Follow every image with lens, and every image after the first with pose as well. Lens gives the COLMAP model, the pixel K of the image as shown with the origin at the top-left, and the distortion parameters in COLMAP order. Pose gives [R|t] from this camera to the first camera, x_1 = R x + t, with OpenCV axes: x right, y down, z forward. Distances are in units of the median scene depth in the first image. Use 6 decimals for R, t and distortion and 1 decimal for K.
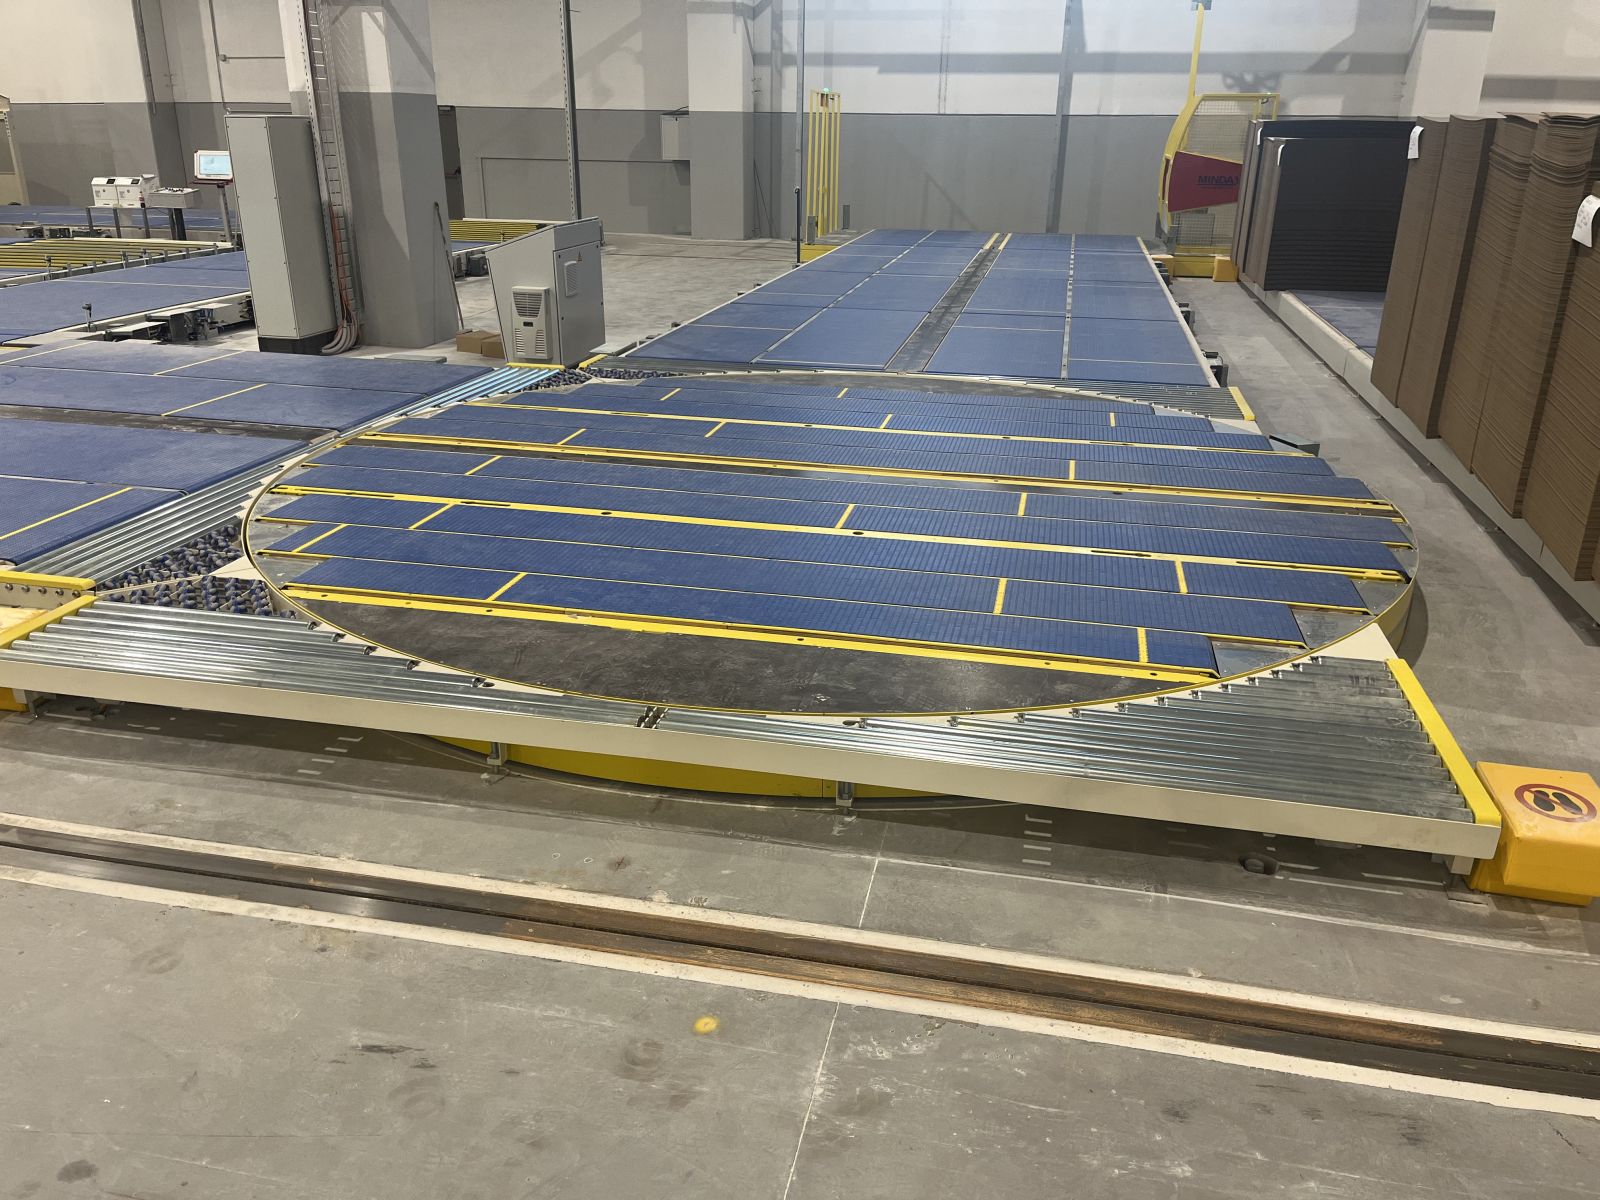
lens RADIAL K [[1215.5, 0, 793.0], [0, 1215.5, 599.0], [0, 0, 1]] dist [0.049003, -0.081286]
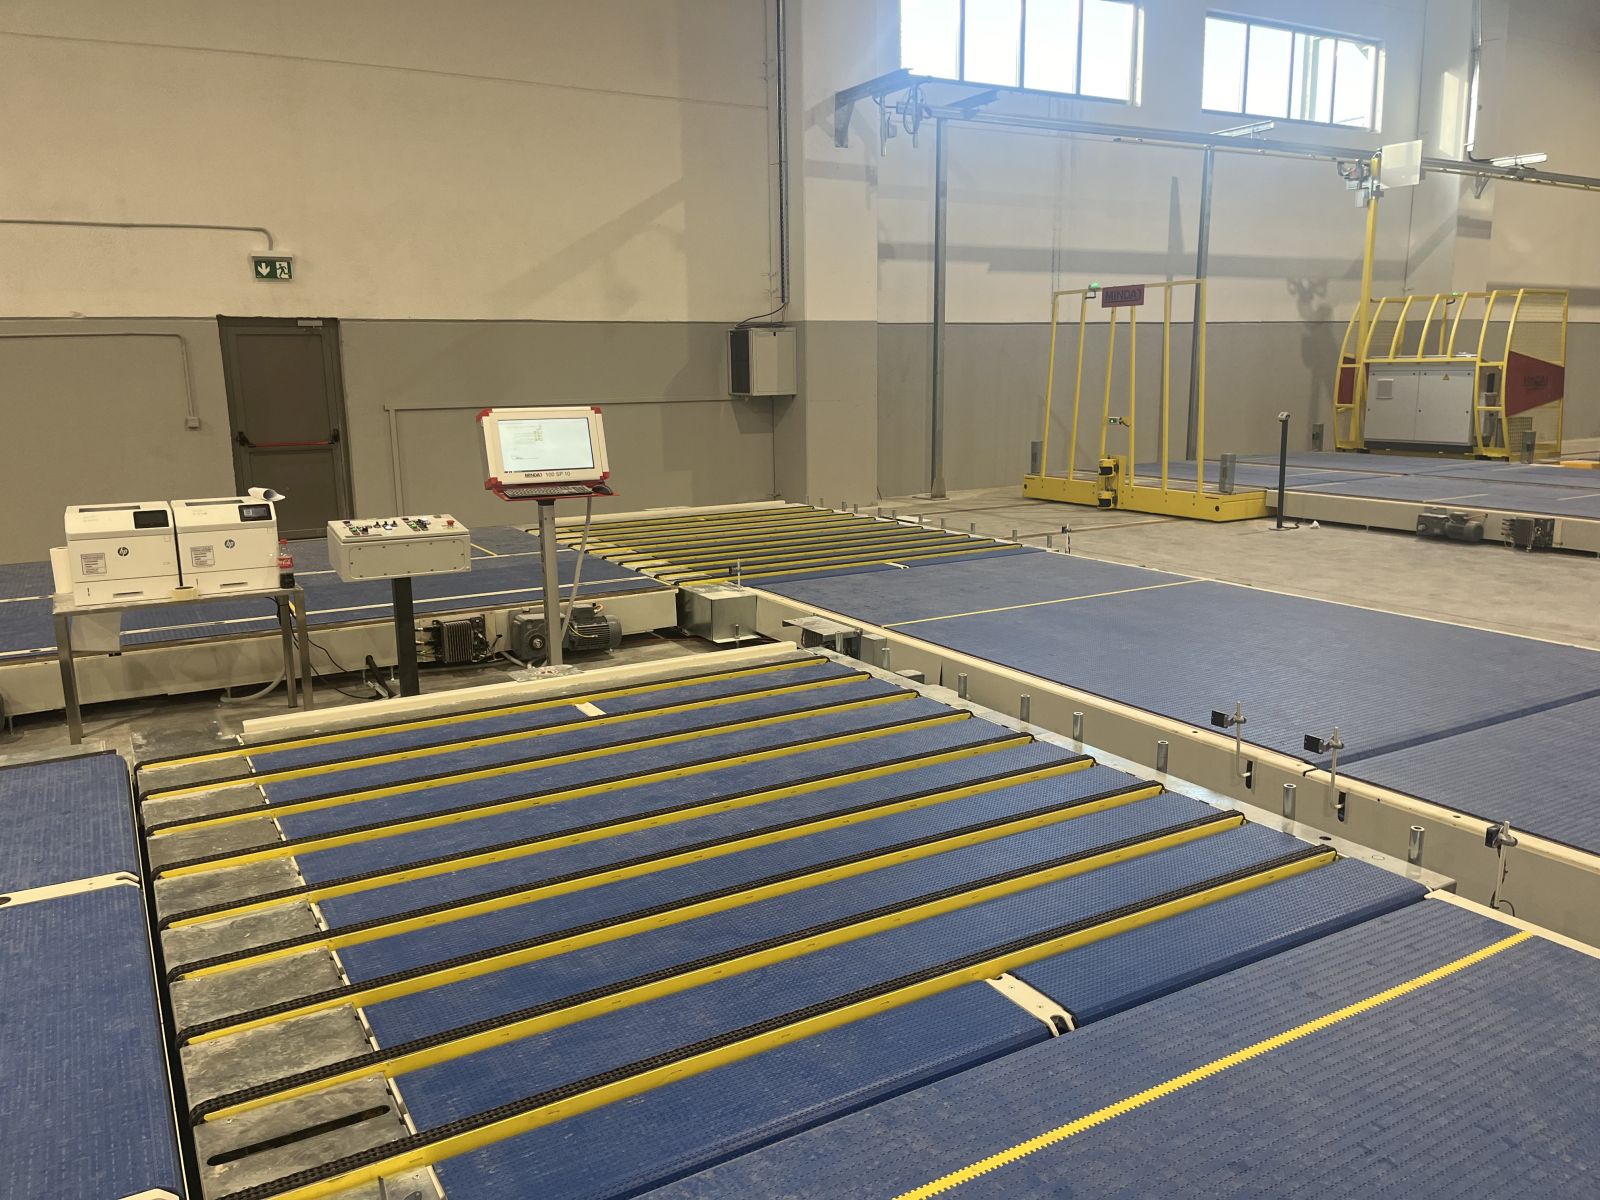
lens RADIAL K [[1215.5, 0, 793.0], [0, 1215.5, 599.0], [0, 0, 1]] dist [0.049003, -0.081286]
pose [[0.738977, -0.151599, 0.656453, -0.566589], [0.264656, 0.961350, -0.075915, -0.225756], [-0.619573, 0.229834, 0.750537, 0.593714]]
